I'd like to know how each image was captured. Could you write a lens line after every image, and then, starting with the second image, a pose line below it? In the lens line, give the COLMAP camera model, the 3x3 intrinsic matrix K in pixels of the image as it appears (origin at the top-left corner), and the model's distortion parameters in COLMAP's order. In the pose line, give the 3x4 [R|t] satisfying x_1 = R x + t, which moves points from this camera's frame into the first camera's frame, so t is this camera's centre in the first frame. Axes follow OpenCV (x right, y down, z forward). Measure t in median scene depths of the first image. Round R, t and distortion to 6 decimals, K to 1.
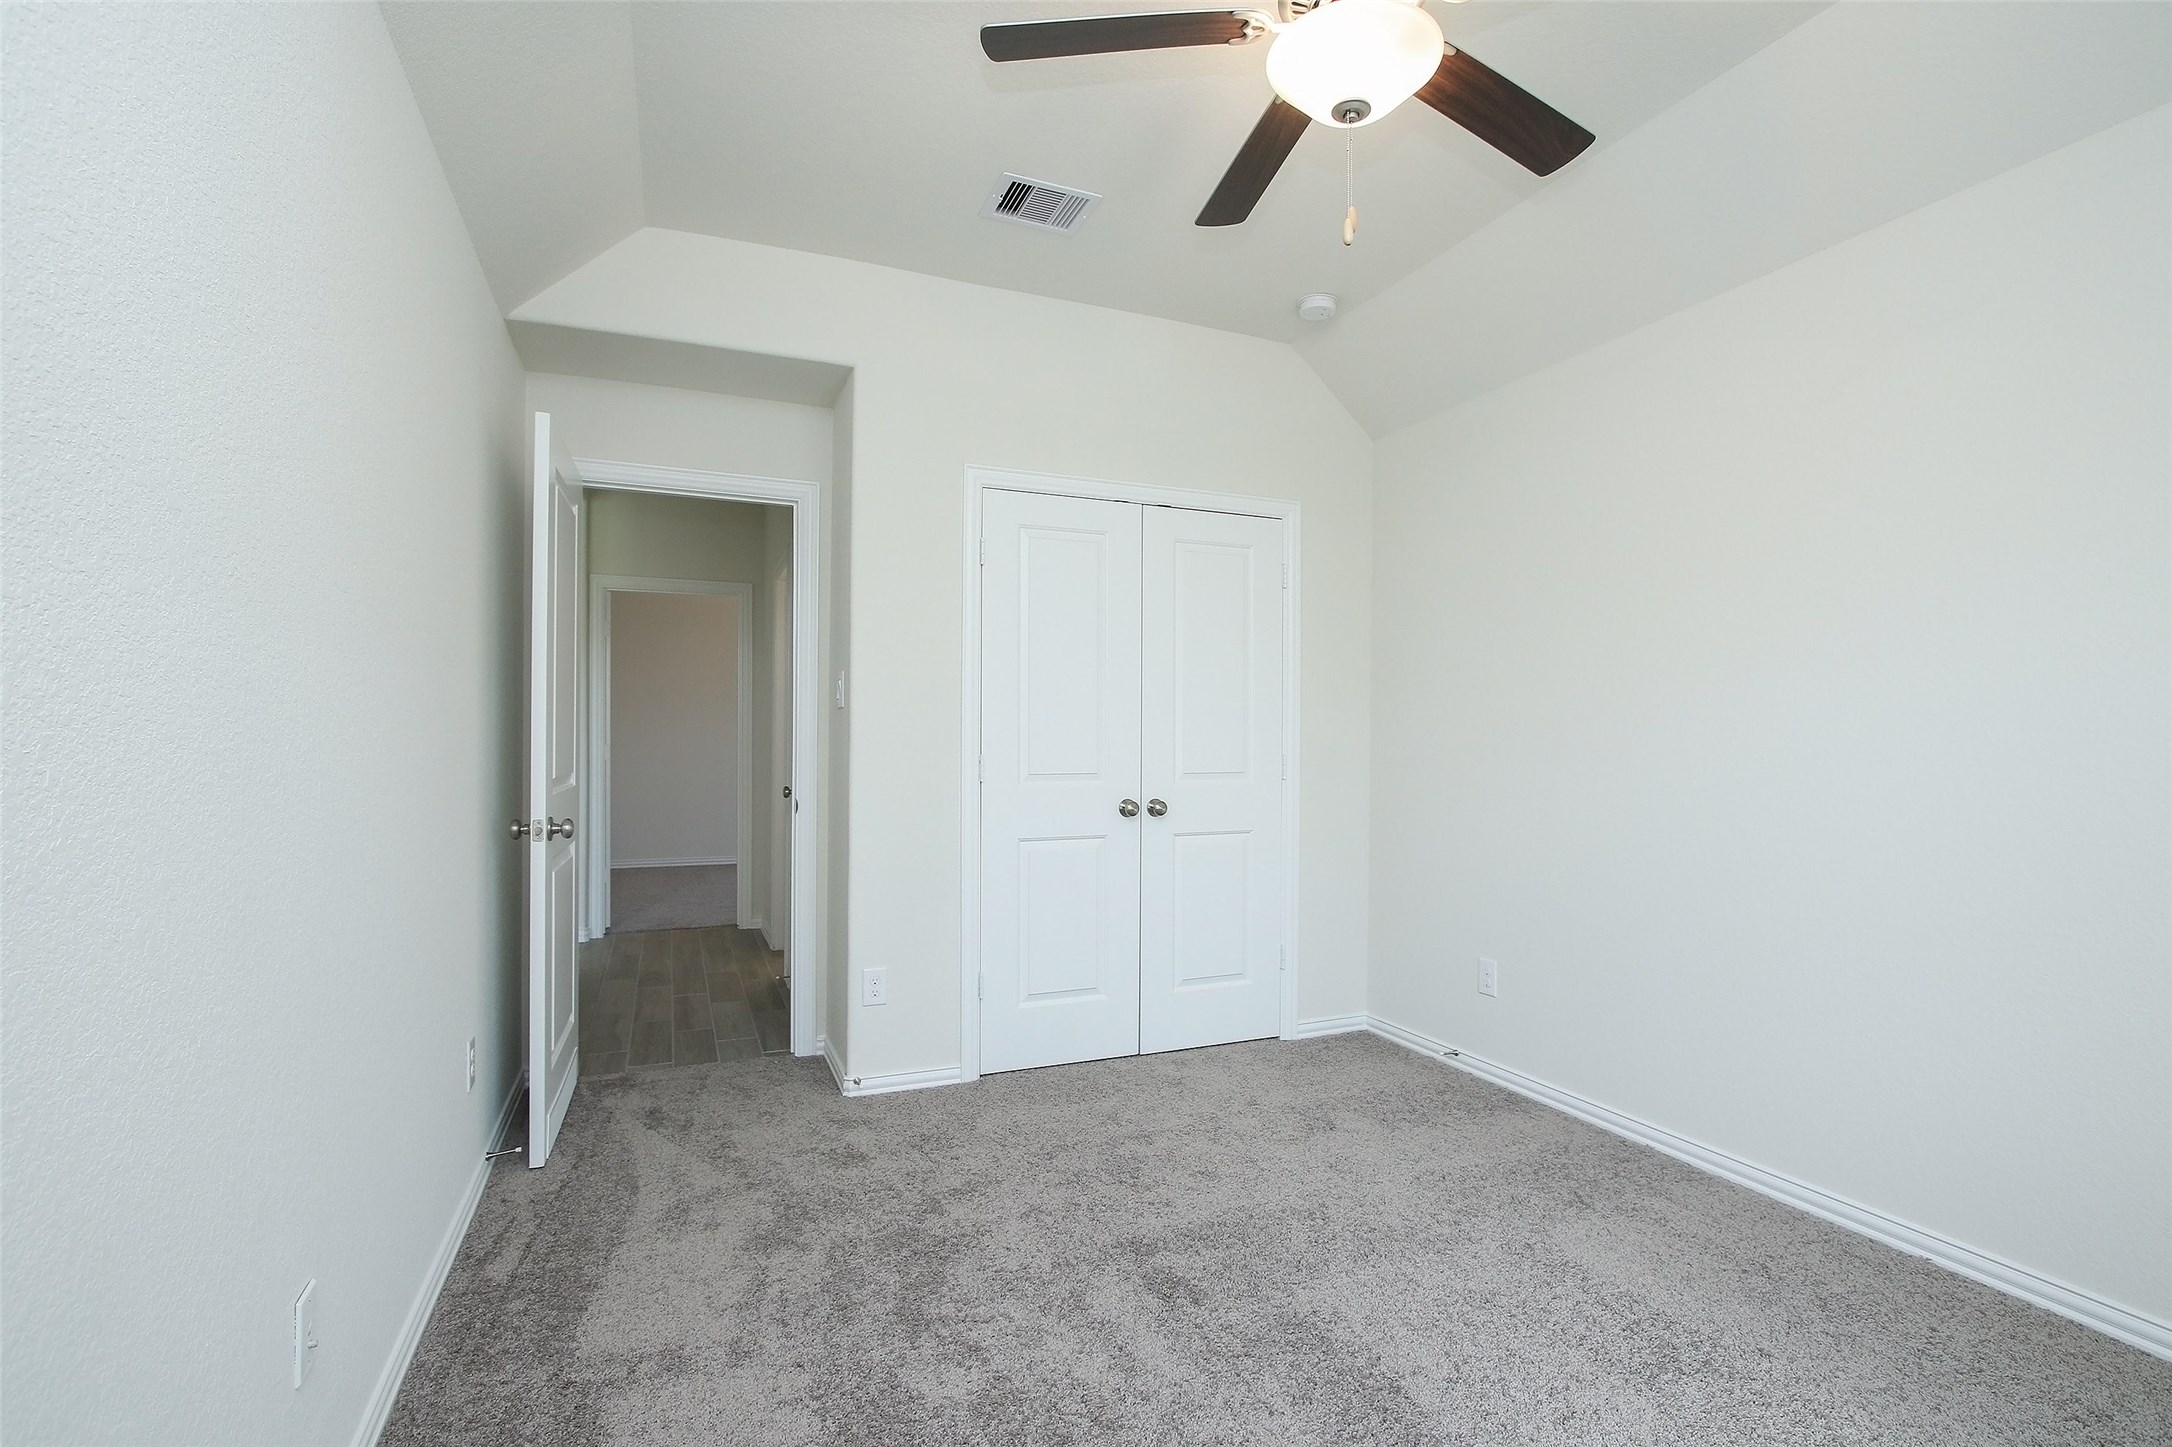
lens RADIAL K [[997.1, 0, 1086.0], [0, 997.1, 723.5], [0, 0, 1]] dist [-0.020822, 0.000023]
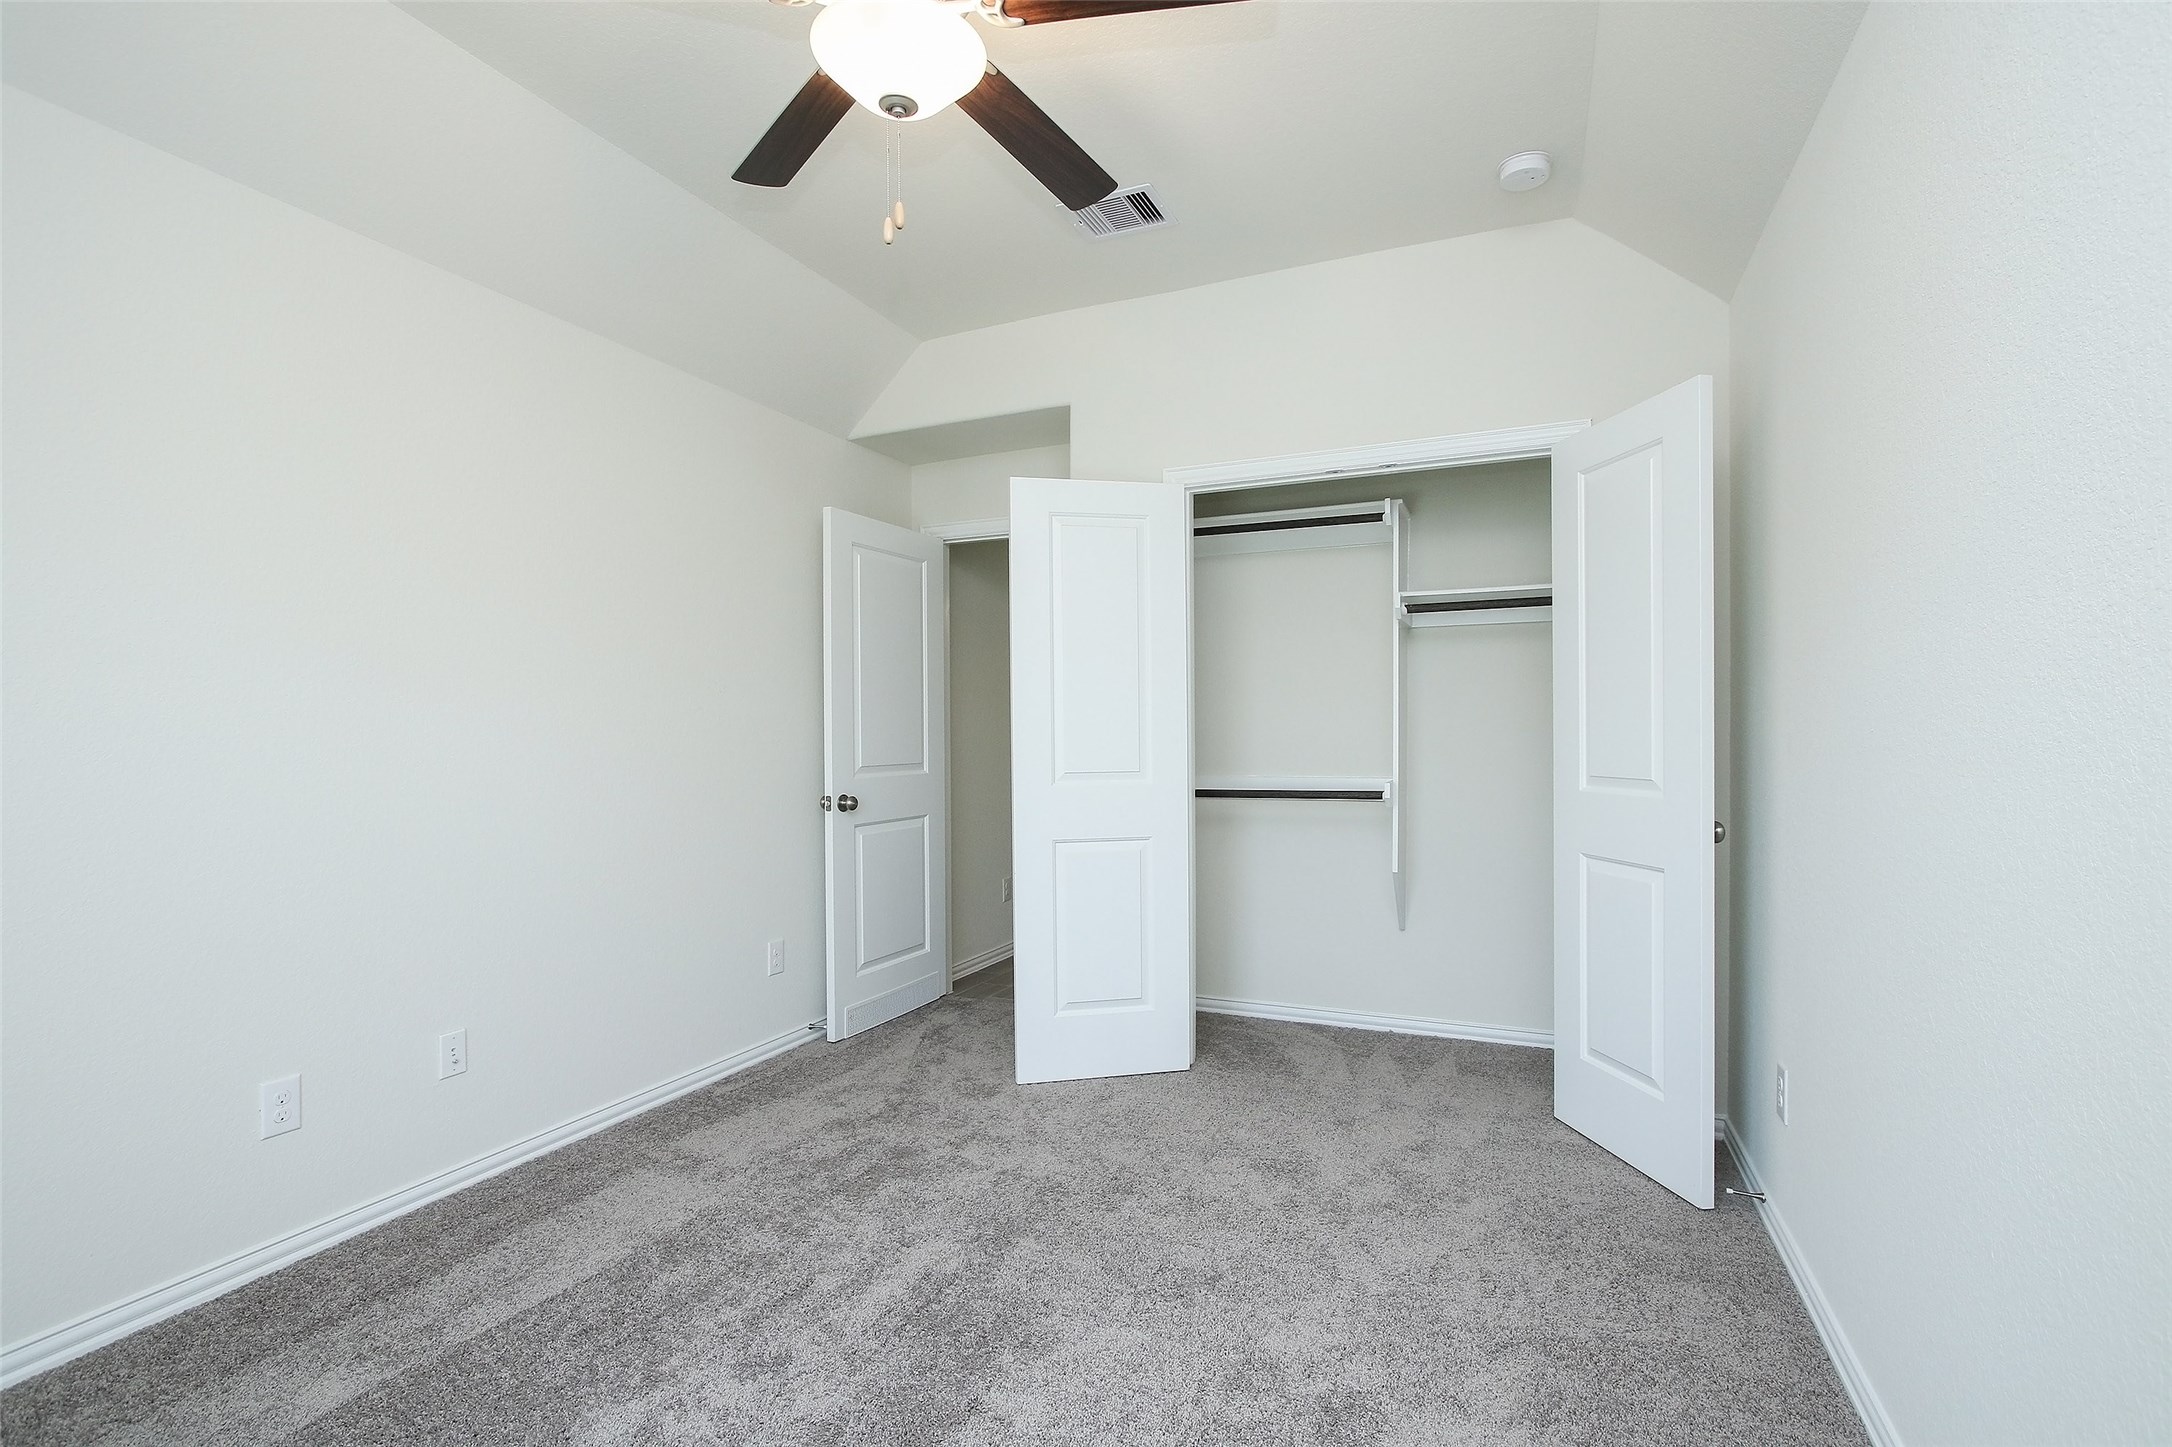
lens RADIAL K [[990.6, 0, 1087.4], [0, 990.6, 739.5], [0, 0, 1]] dist [-0.023005, 0.006997]
pose [[0.690632, -0.004349, -0.723193, 0.829497], [0.020053, 0.999713, 0.013138, 0.002893], [0.722928, -0.023576, 0.690521, 0.334946]]
